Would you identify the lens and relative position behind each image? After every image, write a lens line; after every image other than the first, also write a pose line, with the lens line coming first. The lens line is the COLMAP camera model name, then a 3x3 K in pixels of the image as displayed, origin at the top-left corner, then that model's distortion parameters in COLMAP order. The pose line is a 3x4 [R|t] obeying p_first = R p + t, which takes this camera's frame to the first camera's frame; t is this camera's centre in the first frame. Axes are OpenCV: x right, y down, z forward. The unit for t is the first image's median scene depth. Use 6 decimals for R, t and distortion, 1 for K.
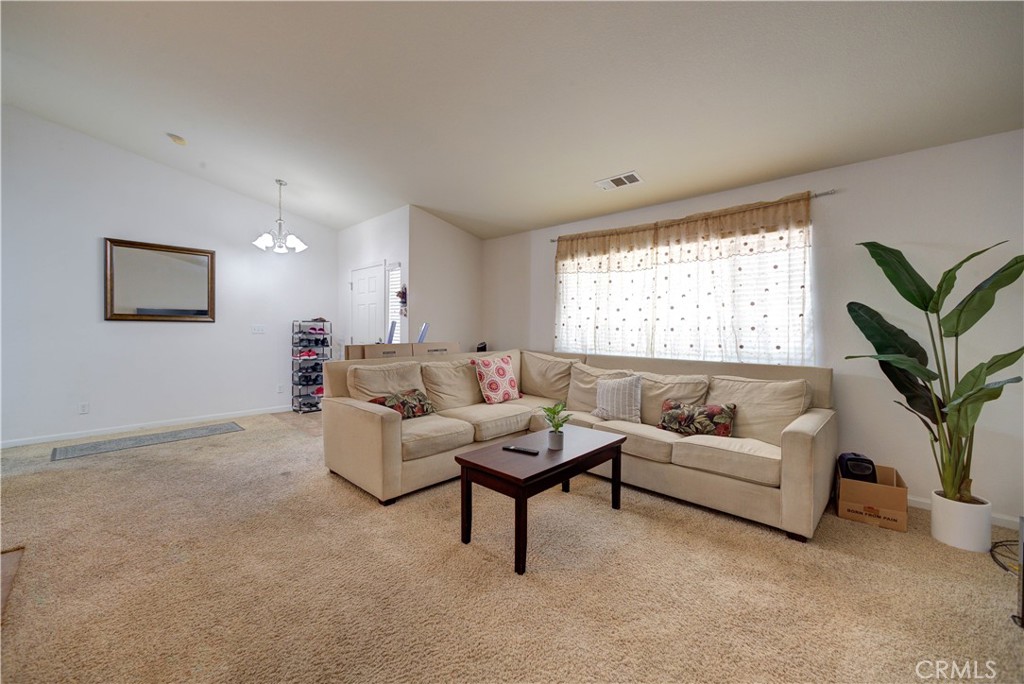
lens RADIAL K [[407.4, 0, 510.6], [0, 407.4, 337.5], [0, 0, 1]] dist [-0.001502, 0.002989]
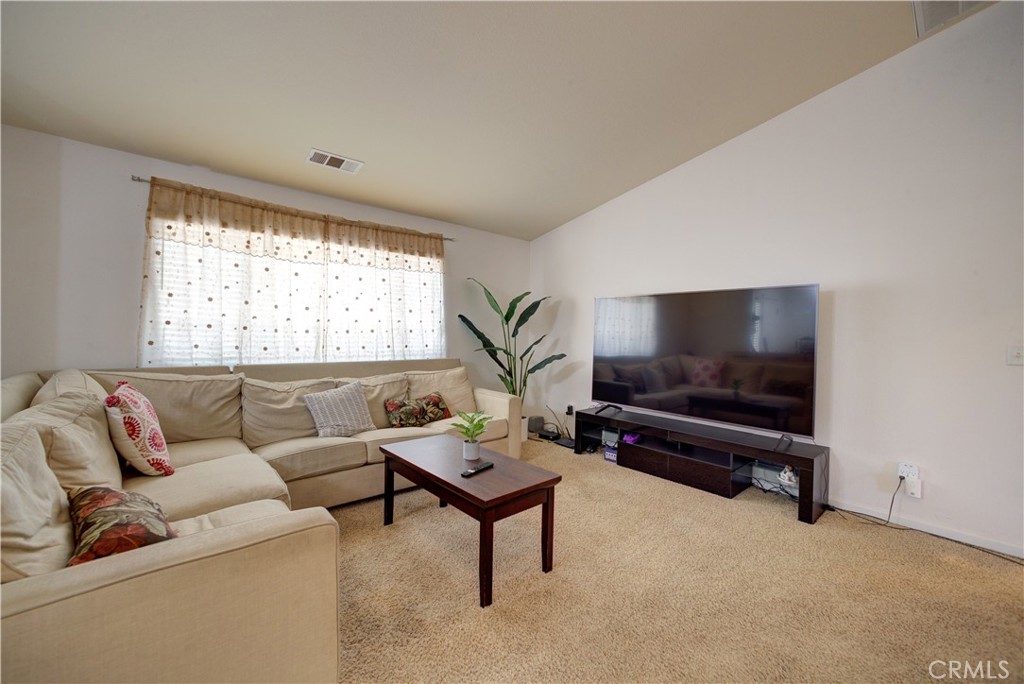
lens RADIAL K [[407.4, 0, 511.8], [0, 407.4, 334.8], [0, 0, 1]] dist [-0.001502, 0.002989]
pose [[0.109482, -0.008136, 0.993955, -0.522292], [0.010014, 0.999925, 0.007082, -0.014942], [-0.993938, 0.009179, 0.109555, 0.495377]]
